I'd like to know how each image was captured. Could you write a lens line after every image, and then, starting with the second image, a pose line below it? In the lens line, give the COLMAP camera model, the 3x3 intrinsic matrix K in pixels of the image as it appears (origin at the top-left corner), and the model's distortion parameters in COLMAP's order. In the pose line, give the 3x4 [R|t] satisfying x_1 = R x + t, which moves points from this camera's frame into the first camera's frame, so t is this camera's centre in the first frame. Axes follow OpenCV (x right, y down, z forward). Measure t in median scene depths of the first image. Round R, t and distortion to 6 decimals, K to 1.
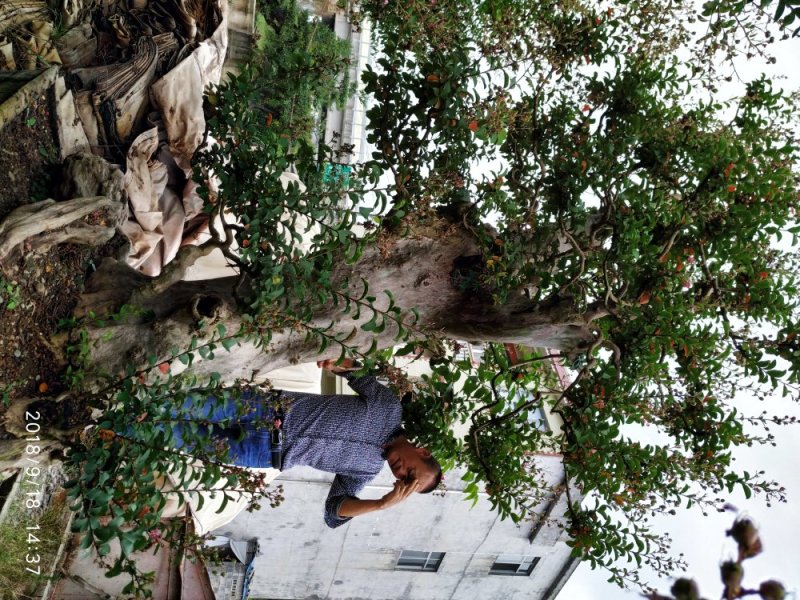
lens RADIAL K [[689.1, 0, 400.7], [0, 689.1, 295.8], [0, 0, 1]] dist [0.076667, -0.129140]
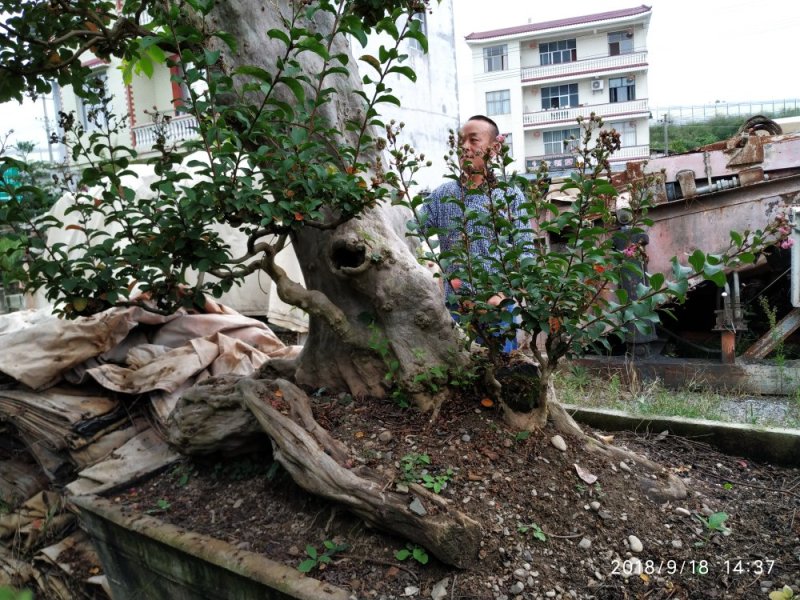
lens RADIAL K [[689.1, 0, 406.0], [0, 689.1, 298.3], [0, 0, 1]] dist [0.076667, -0.129140]
pose [[-0.118720, -0.935901, -0.331655, -0.049091], [0.928735, -0.222817, 0.296317, -0.138435], [-0.351222, -0.272840, 0.895657, 0.179442]]
